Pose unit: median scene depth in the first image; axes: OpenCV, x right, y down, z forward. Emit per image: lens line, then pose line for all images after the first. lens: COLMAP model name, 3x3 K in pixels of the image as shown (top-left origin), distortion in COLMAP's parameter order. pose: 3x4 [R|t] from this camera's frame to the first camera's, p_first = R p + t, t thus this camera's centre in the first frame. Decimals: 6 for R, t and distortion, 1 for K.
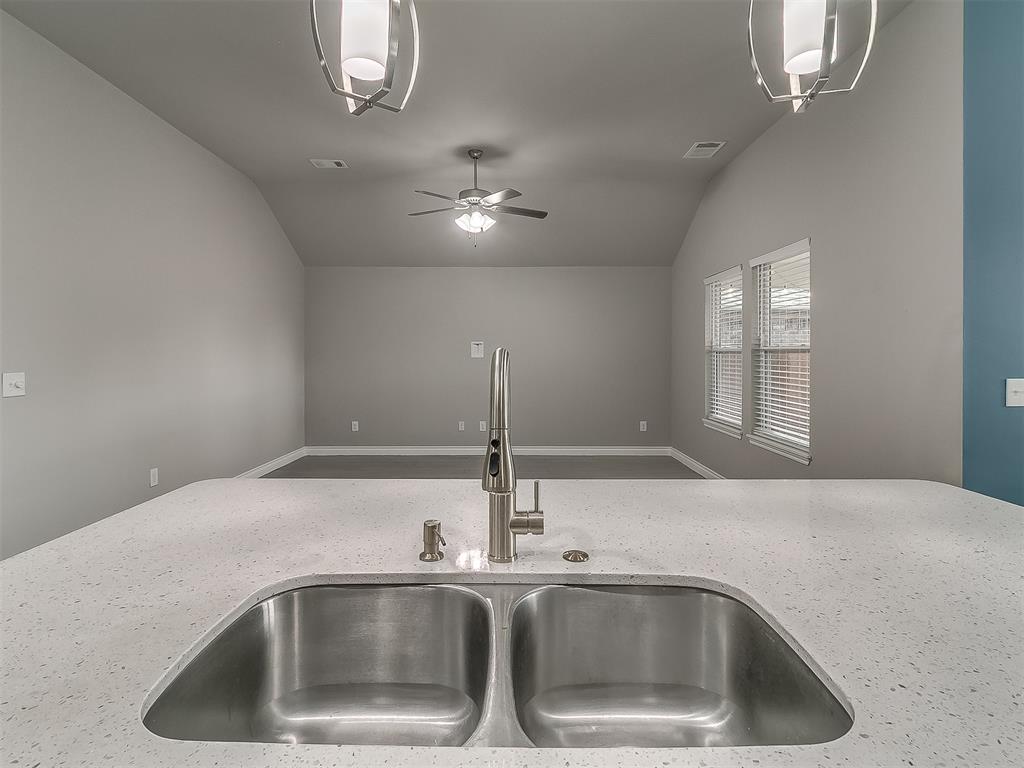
lens RADIAL K [[517.4, 0, 508.4], [0, 517.4, 354.7], [0, 0, 1]] dist [0.000441, 0.000016]
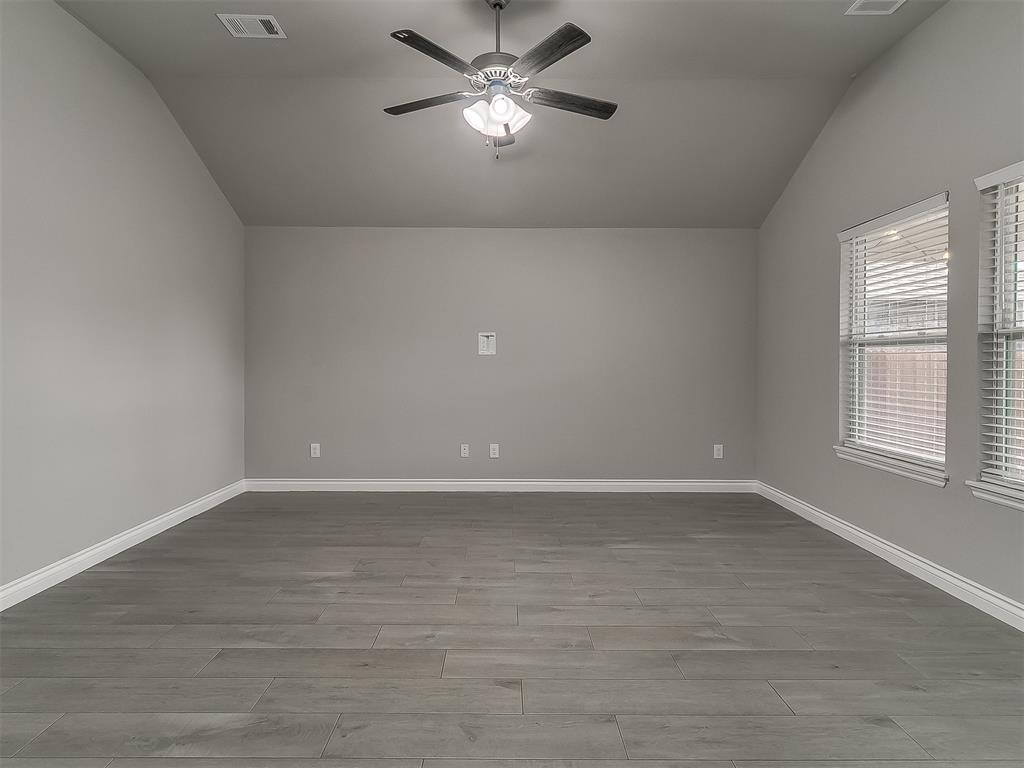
lens RADIAL K [[526.1, 0, 500.2], [0, 526.1, 366.5], [0, 0, 1]] dist [-0.001679, -0.000793]
pose [[0.999988, 0.003143, -0.003832, -0.056022], [-0.003109, 0.999957, 0.008777, 0.021739], [0.003860, -0.008765, 0.999954, 0.391529]]
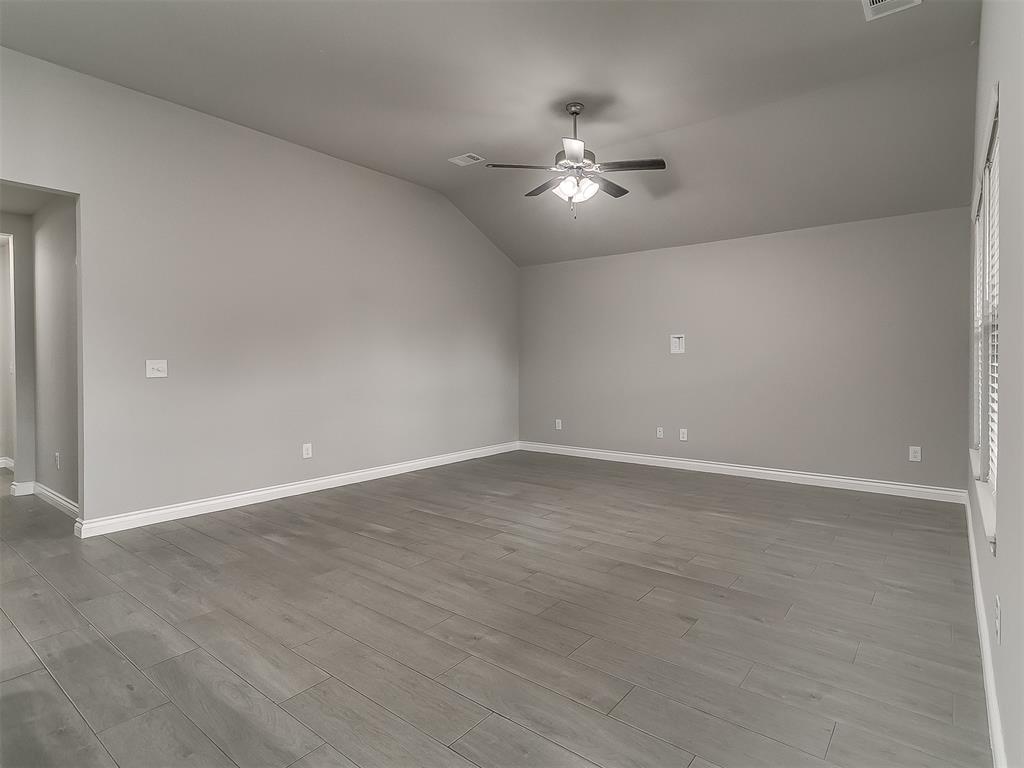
lens RADIAL K [[525.8, 0, 572.9], [0, 525.8, 366.5], [0, 0, 1]] dist [0.000702, 0.000487]
pose [[0.818592, 0.002839, -0.574369, 0.417471], [0.004852, 0.999918, 0.011859, 0.023095], [0.574355, -0.012494, 0.818511, 0.281461]]
